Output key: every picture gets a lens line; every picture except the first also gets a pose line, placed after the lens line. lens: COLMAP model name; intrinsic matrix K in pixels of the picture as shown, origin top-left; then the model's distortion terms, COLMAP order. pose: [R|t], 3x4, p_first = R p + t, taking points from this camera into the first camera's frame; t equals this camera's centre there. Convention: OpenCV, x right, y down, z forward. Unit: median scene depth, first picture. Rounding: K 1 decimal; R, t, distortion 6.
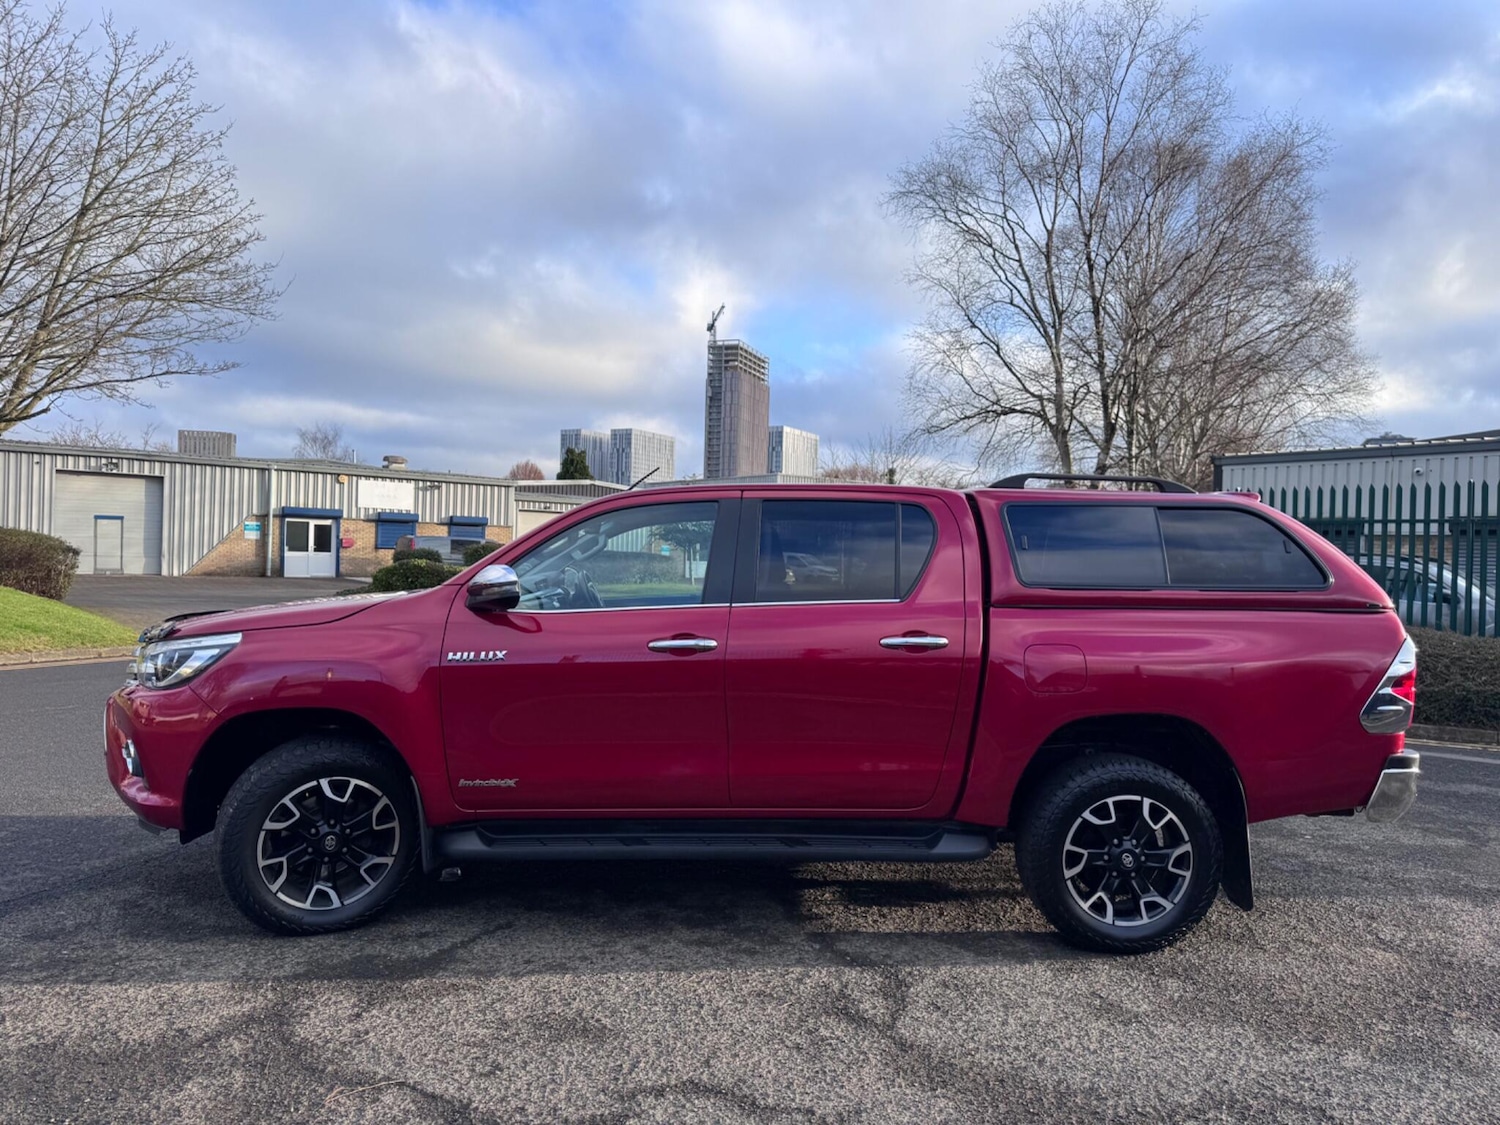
lens RADIAL K [[1057.0, 0, 742.0], [0, 1057.0, 567.4], [0, 0, 1]] dist [0.050152, -0.054009]
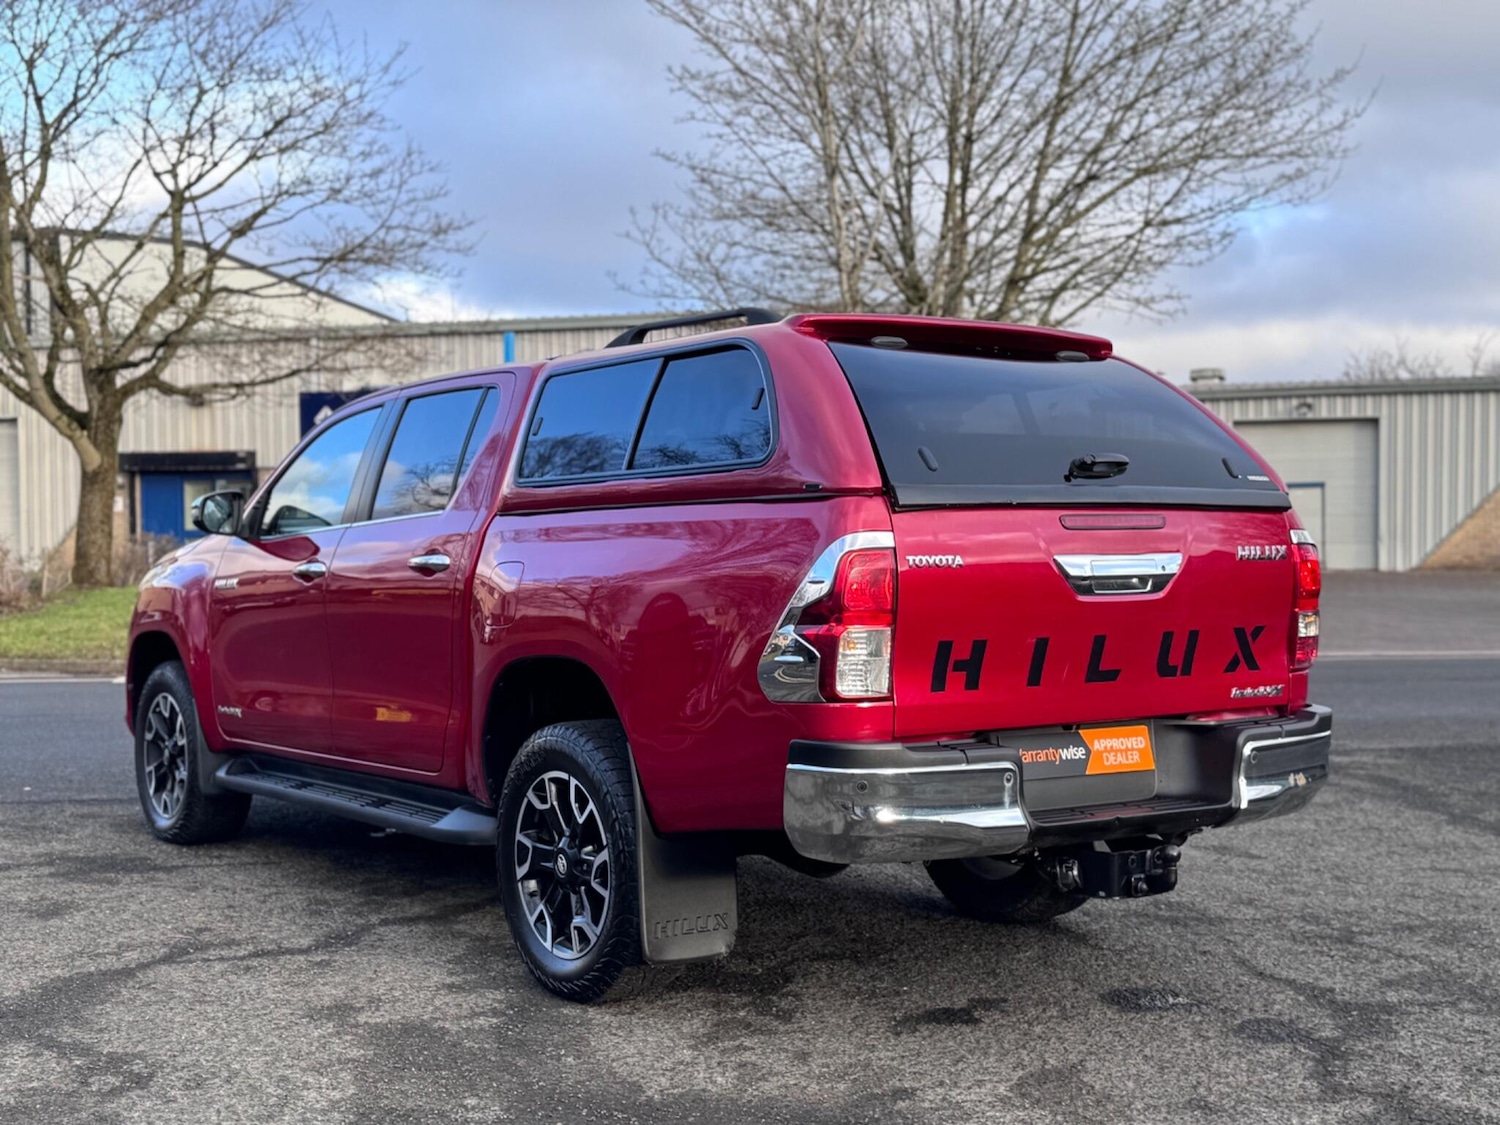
lens RADIAL K [[1829.4, 0, 750.6], [0, 1829.4, 578.5], [0, 0, 1]] dist [0.105878, 0.000000]
pose [[0.567295, -0.010992, -0.823441, 0.821750], [0.014662, 0.999887, -0.003246, 0.052640], [0.823384, -0.010231, 0.567392, 0.238638]]
